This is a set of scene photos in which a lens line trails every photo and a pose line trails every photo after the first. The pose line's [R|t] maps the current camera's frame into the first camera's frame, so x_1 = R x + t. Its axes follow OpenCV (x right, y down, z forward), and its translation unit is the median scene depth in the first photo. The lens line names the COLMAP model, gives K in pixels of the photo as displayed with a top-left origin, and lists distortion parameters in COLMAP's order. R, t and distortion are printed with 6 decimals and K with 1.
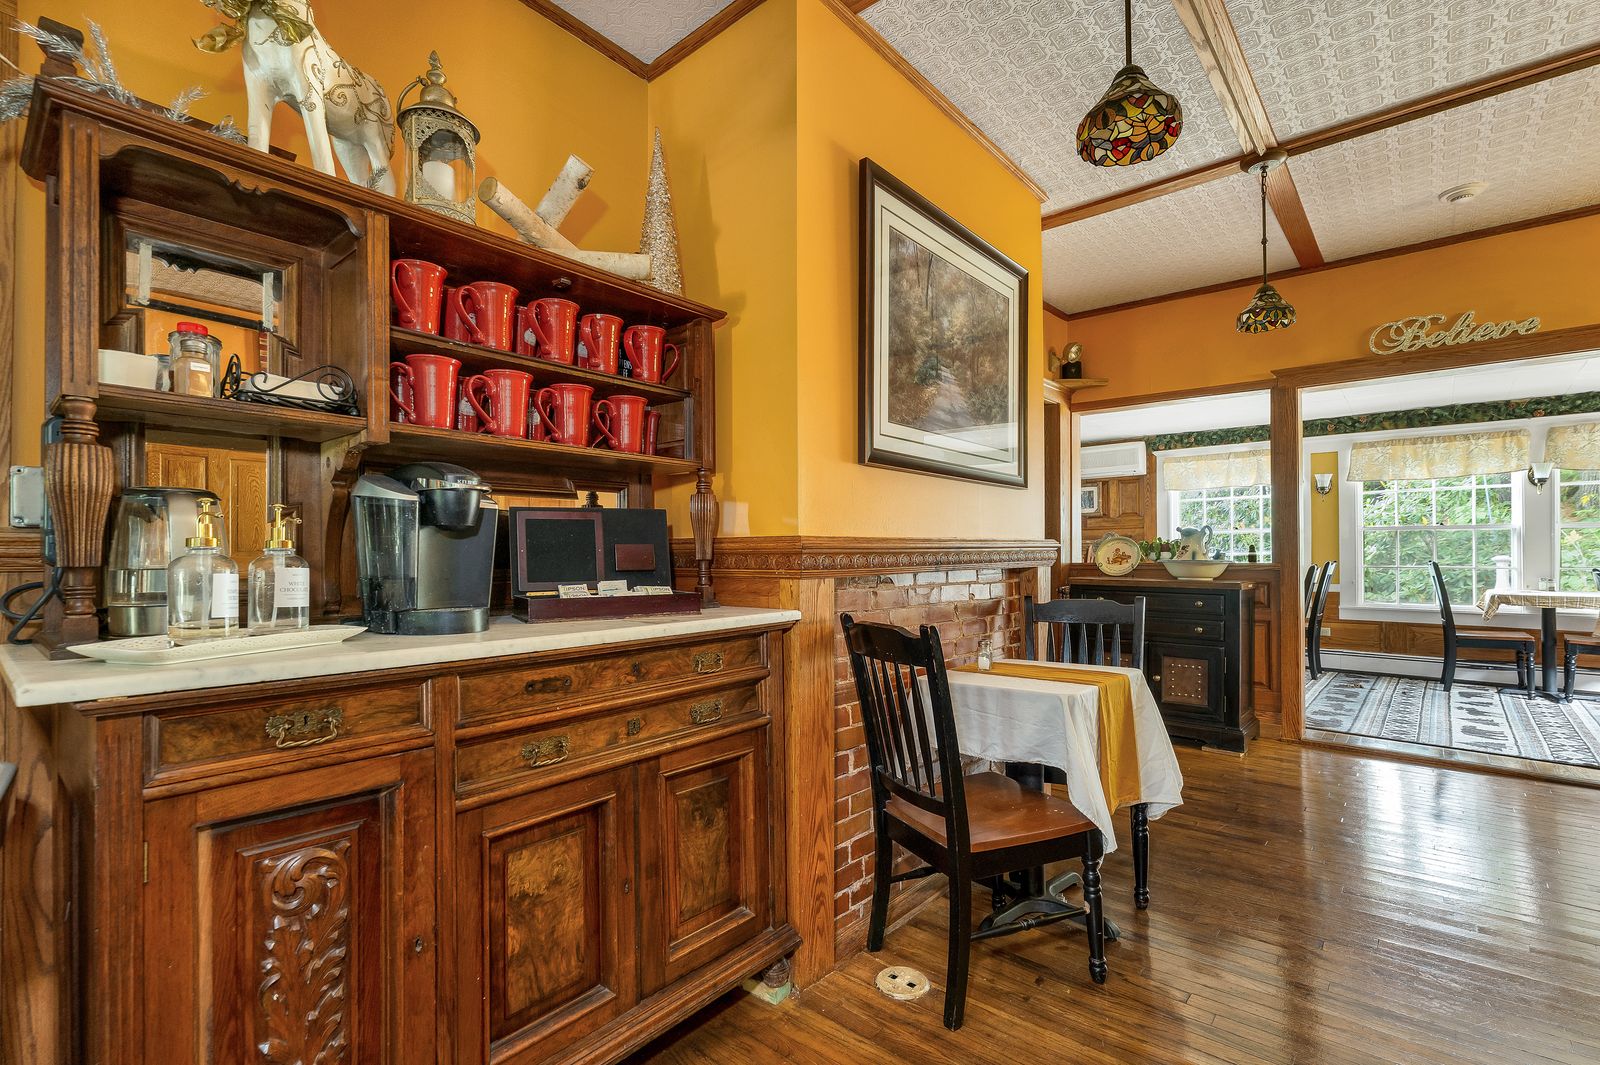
lens RADIAL K [[743.7, 0, 800.0], [0, 743.7, 532.5], [0, 0, 1]] dist [-0.000165, -0.000106]
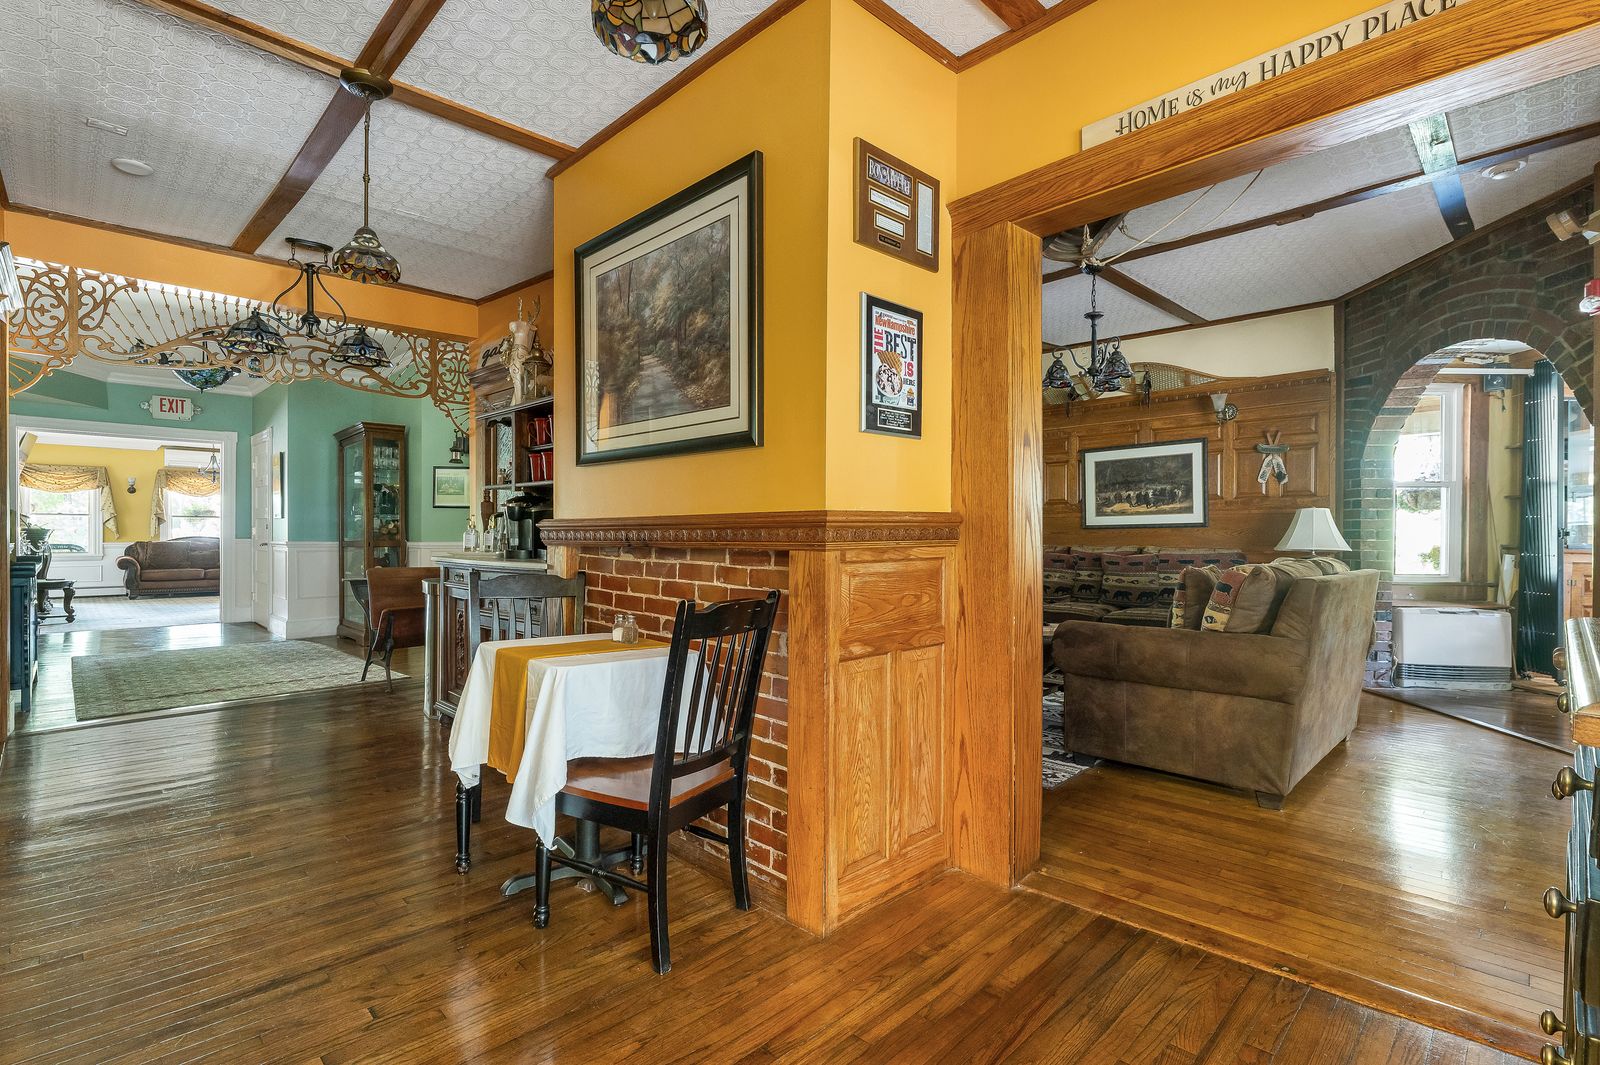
lens RADIAL K [[743.7, 0, 800.0], [0, 743.7, 532.5], [0, 0, 1]] dist [-0.000165, -0.000106]
pose [[-0.074487, -0.000370, -0.997222, 1.239972], [0.025469, 0.999673, -0.002274, 0.039547], [0.996897, -0.025568, -0.074454, 1.290494]]
